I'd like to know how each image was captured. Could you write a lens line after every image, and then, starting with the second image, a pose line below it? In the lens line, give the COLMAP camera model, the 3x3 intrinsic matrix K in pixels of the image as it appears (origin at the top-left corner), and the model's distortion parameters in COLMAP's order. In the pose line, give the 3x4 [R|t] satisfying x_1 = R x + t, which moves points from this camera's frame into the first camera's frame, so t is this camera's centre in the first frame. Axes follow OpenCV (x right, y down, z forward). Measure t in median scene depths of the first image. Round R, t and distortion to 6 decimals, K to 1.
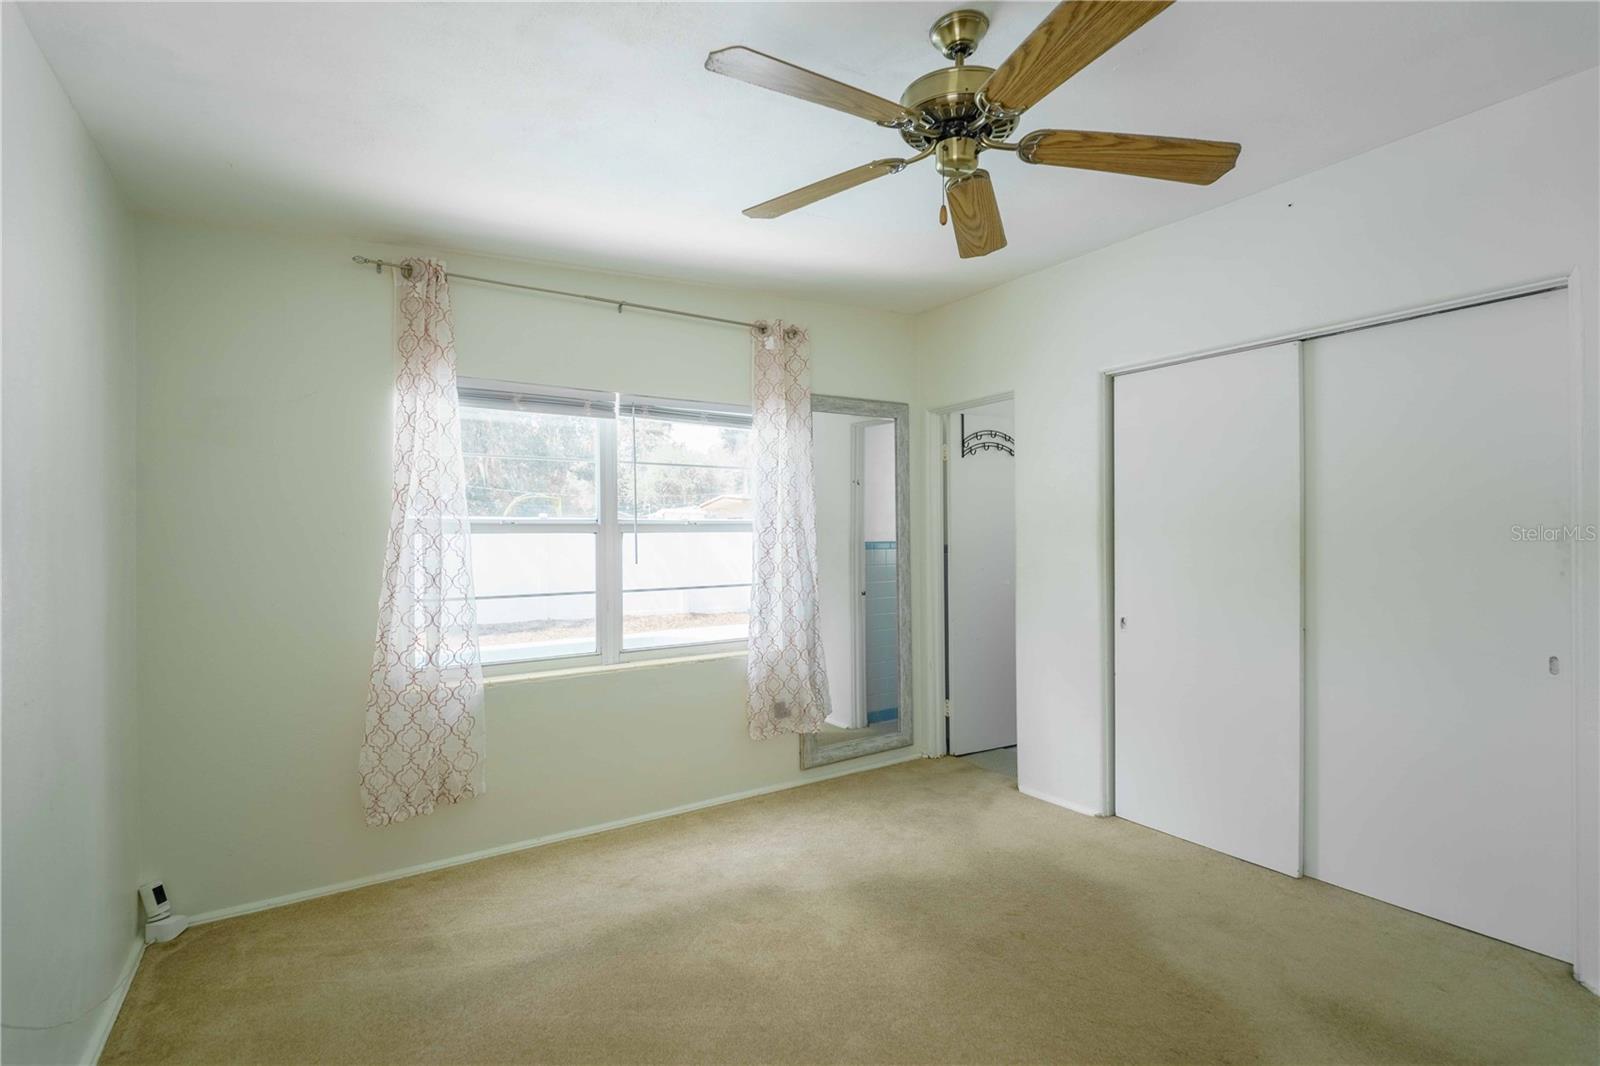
lens RADIAL K [[750.5, 0, 801.9], [0, 750.5, 534.7], [0, 0, 1]] dist [-0.011572, 0.002218]
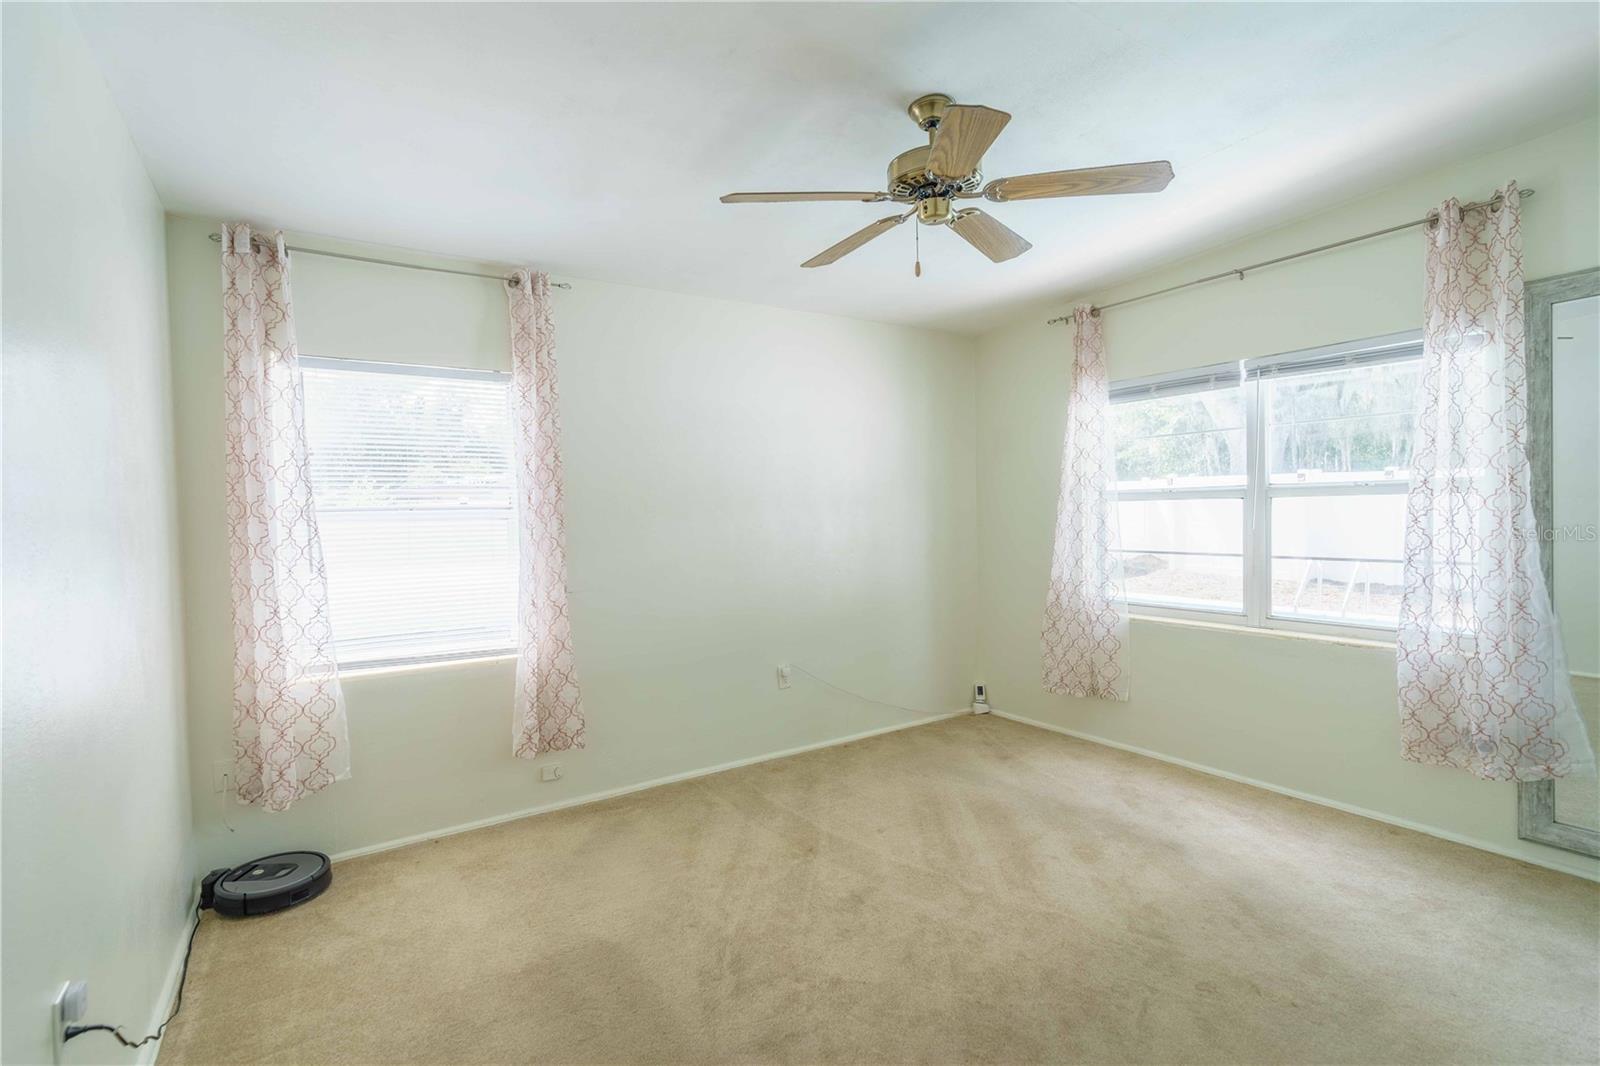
lens RADIAL K [[750.5, 0, 801.9], [0, 750.5, 534.7], [0, 0, 1]] dist [-0.011572, 0.002218]
pose [[-0.011853, 0.037754, -0.999217, 0.779671], [0.019226, 0.999111, 0.037522, -0.002244], [0.999745, -0.018767, -0.012568, 0.412478]]
